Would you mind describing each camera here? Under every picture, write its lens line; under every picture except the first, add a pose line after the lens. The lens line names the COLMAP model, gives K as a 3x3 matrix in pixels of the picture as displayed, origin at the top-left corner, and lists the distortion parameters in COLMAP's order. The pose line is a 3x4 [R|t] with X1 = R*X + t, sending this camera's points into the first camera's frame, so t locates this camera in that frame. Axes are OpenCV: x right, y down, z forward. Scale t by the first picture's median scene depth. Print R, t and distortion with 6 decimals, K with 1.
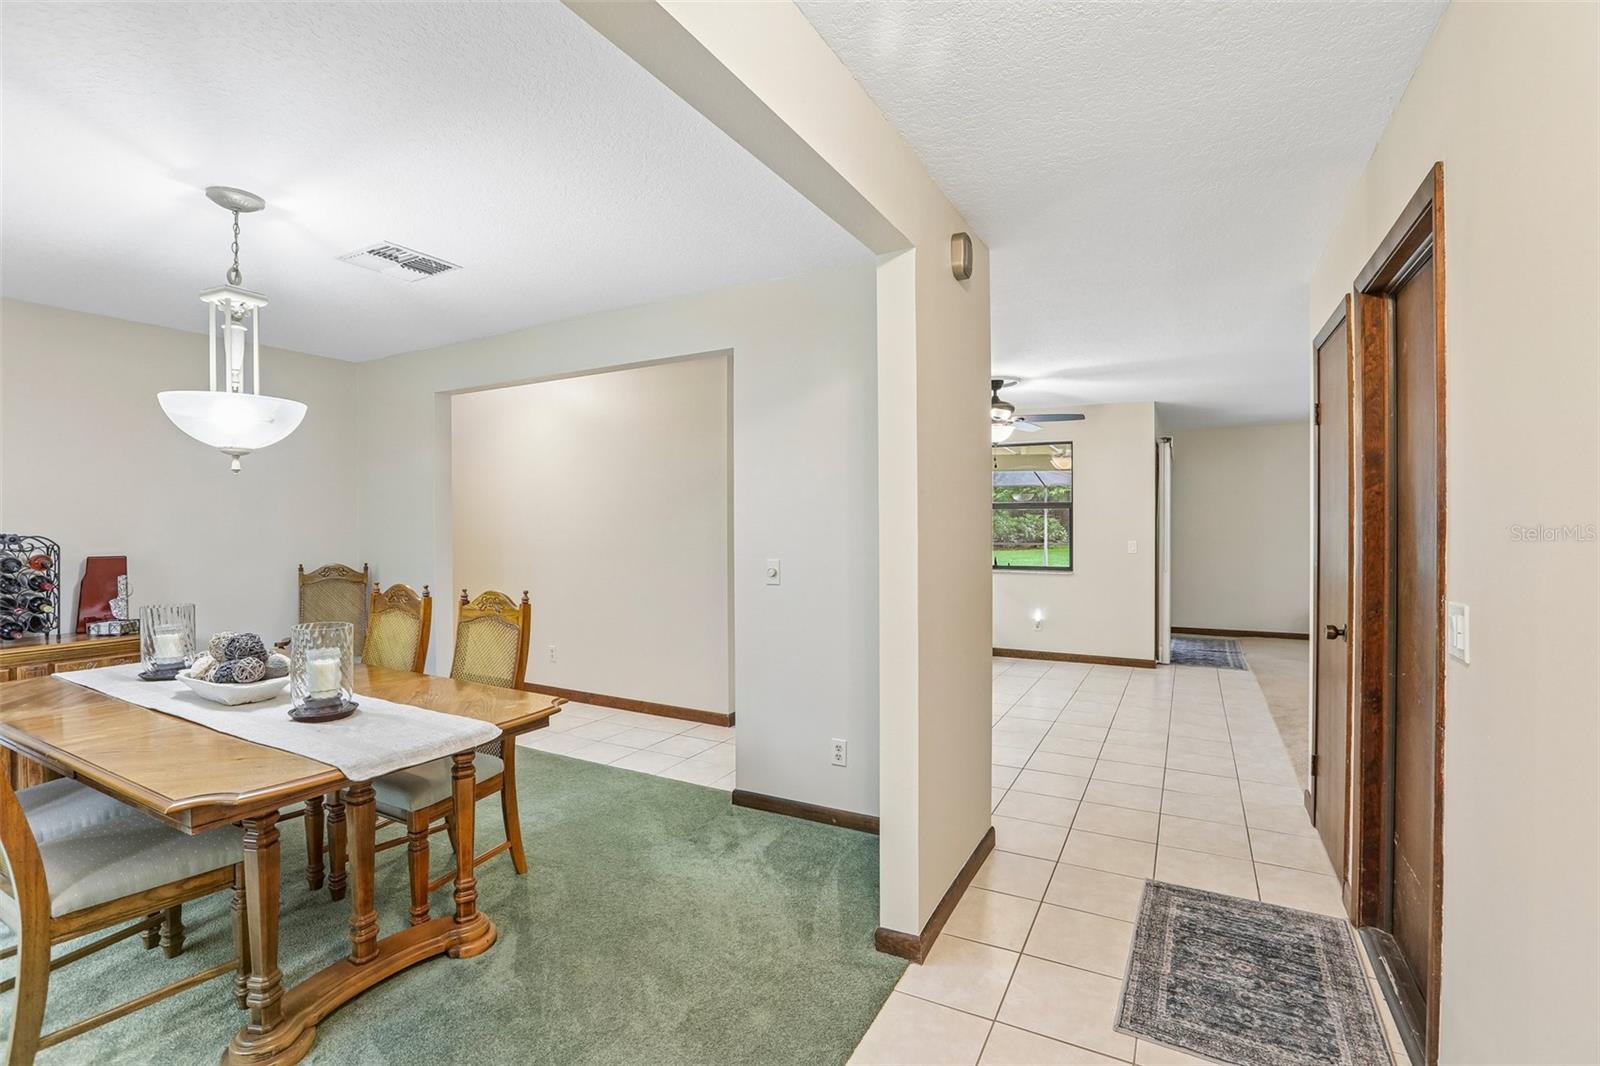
lens RADIAL K [[729.7, 0, 816.5], [0, 729.7, 522.8], [0, 0, 1]] dist [-0.046172, 0.014291]
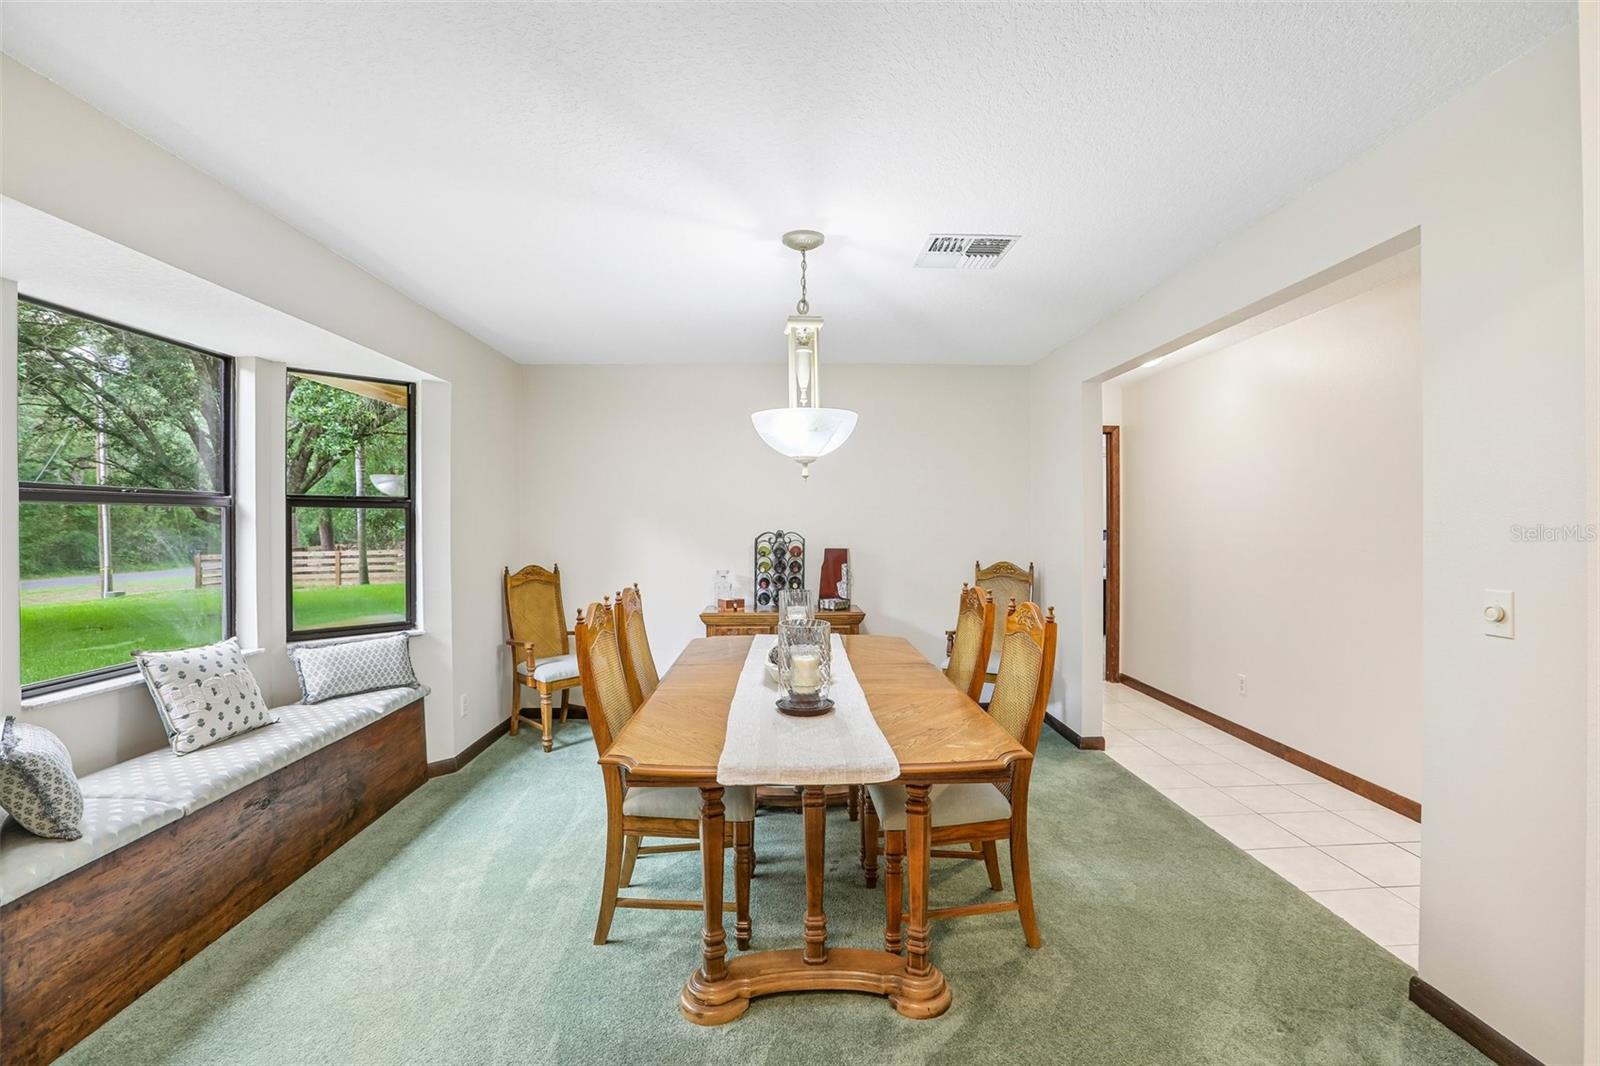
lens RADIAL K [[729.7, 0, 805.8], [0, 729.7, 528.1], [0, 0, 1]] dist [-0.046172, 0.014291]
pose [[0.492610, 0.005934, -0.870230, 0.202298], [0.001396, 0.999970, 0.007609, -0.000565], [0.870249, -0.004963, 0.492587, 0.425098]]
